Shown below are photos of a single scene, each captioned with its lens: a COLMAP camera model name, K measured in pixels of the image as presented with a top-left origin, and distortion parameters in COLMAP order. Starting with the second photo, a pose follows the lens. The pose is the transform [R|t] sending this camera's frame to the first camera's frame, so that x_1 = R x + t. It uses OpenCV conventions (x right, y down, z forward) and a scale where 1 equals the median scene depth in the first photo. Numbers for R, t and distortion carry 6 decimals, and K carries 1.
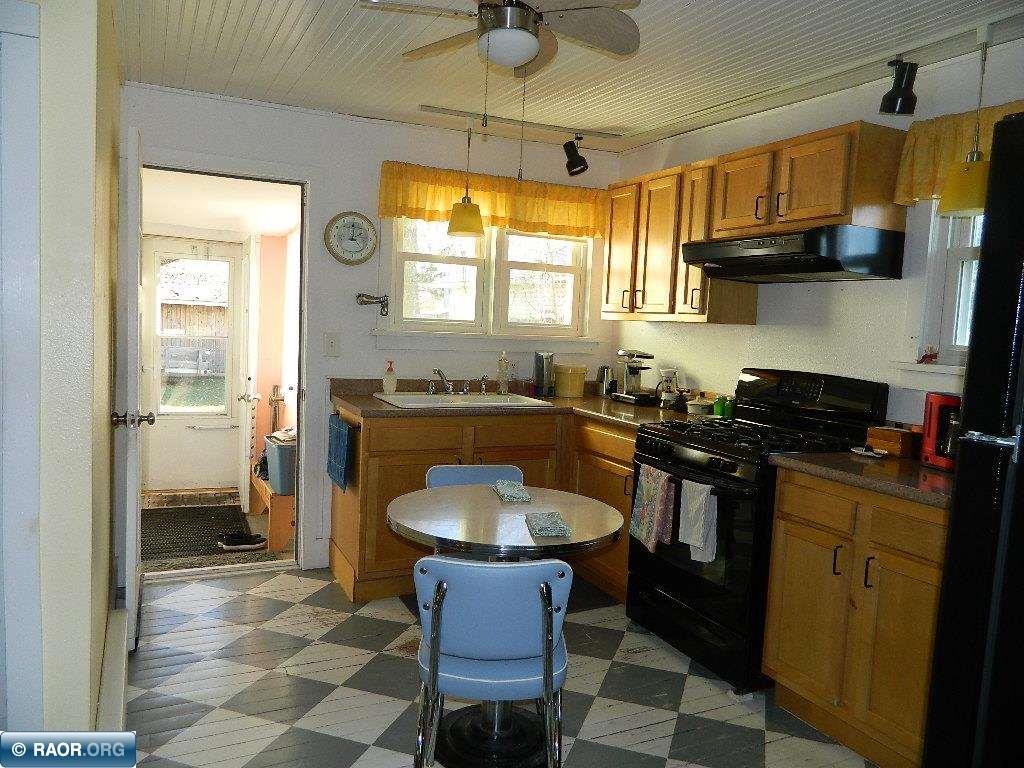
lens RADIAL K [[757.9, 0, 512.0], [0, 757.9, 384.0], [0, 0, 1]] dist [-0.001199, -0.000508]
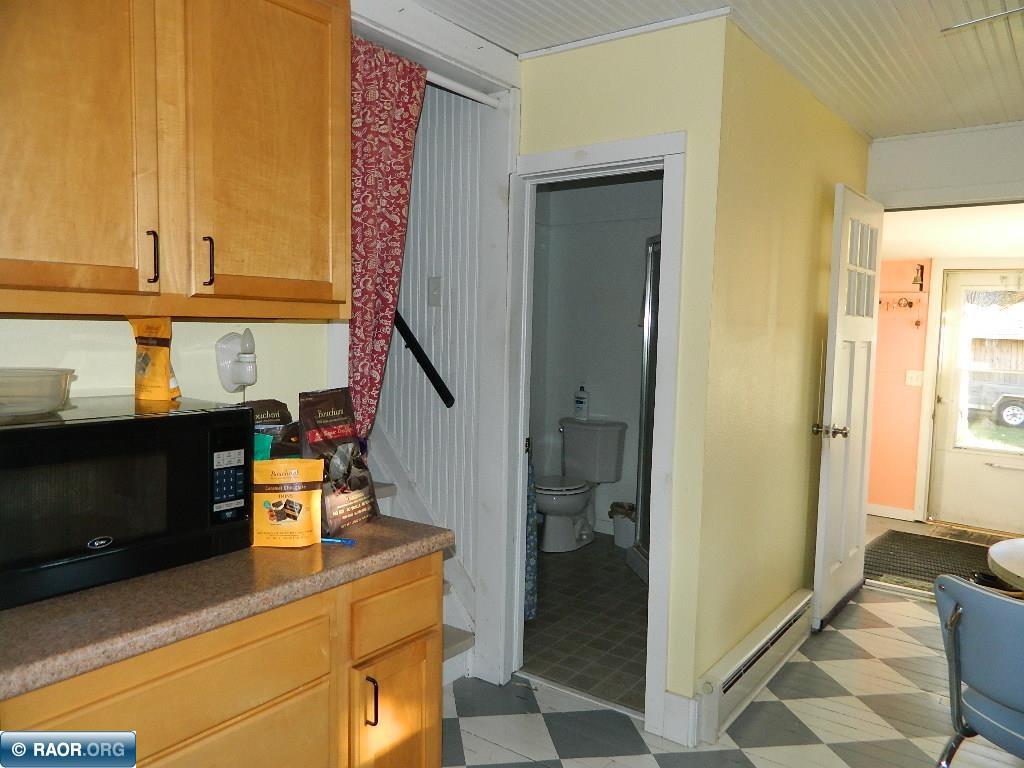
lens RADIAL K [[757.9, 0, 512.0], [0, 757.9, 384.0], [0, 0, 1]] dist [-0.001199, -0.000508]
pose [[0.480506, 0.036919, -0.876214, 0.283951], [-0.081664, 0.996656, -0.002790, 0.017353], [0.873181, 0.072895, 0.481914, 0.002527]]
